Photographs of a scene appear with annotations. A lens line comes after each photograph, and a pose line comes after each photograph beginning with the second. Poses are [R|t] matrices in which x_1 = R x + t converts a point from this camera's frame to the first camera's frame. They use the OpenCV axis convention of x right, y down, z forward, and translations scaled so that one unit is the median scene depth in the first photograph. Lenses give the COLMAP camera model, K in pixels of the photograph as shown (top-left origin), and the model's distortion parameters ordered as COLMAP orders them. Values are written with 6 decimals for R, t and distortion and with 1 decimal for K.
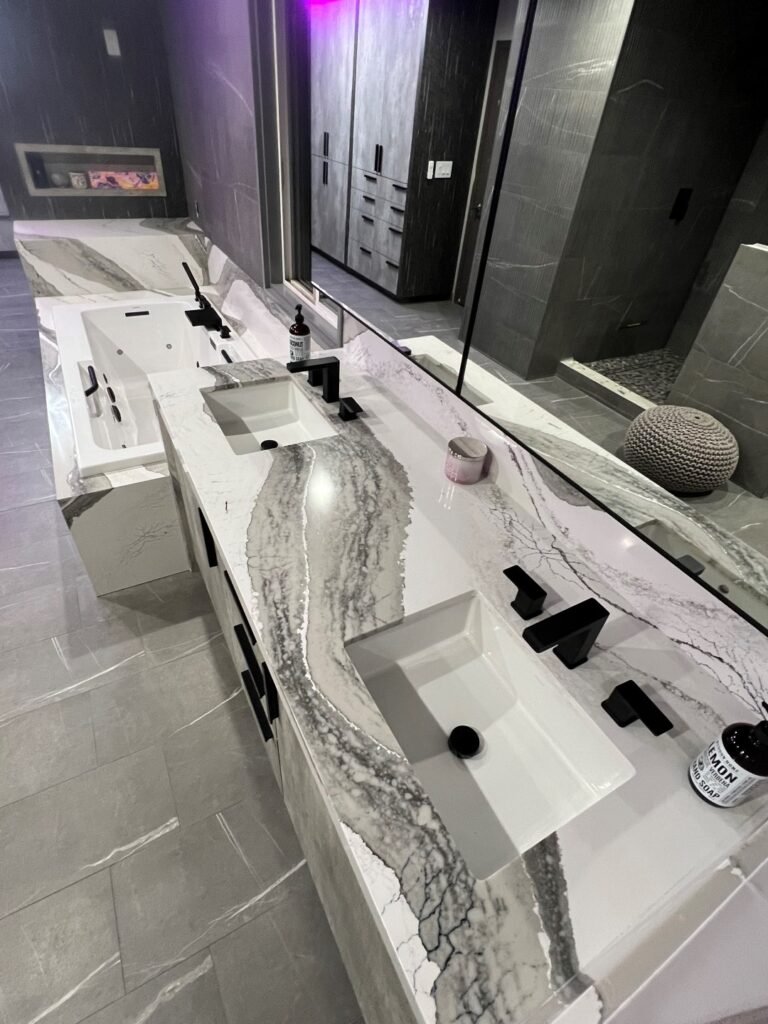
lens RADIAL K [[507.7, 0, 384.0], [0, 507.7, 512.0], [0, 0, 1]] dist [-0.001557, -0.000315]
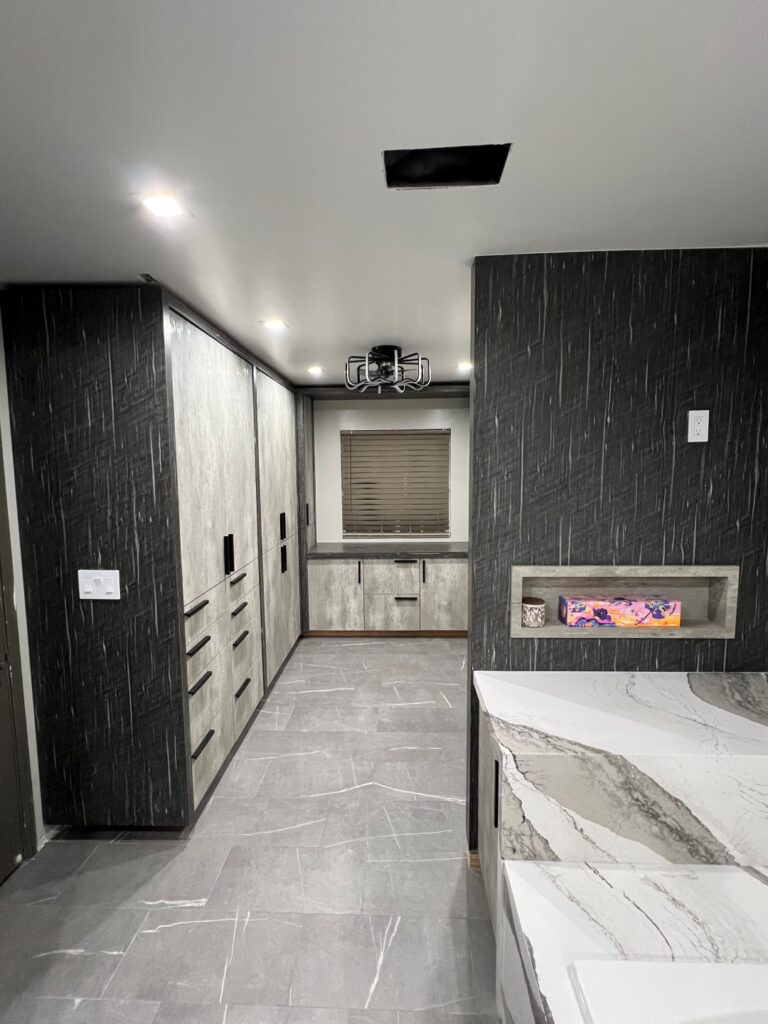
lens RADIAL K [[453.0, 0, 384.0], [0, 453.0, 512.0], [0, 0, 1]] dist [0.000508, 0.000065]
pose [[0.856622, -0.036967, -0.514619, -0.548718], [-0.265106, 0.824153, -0.500491, -0.440792], [0.442626, 0.565160, 0.696187, 0.480719]]
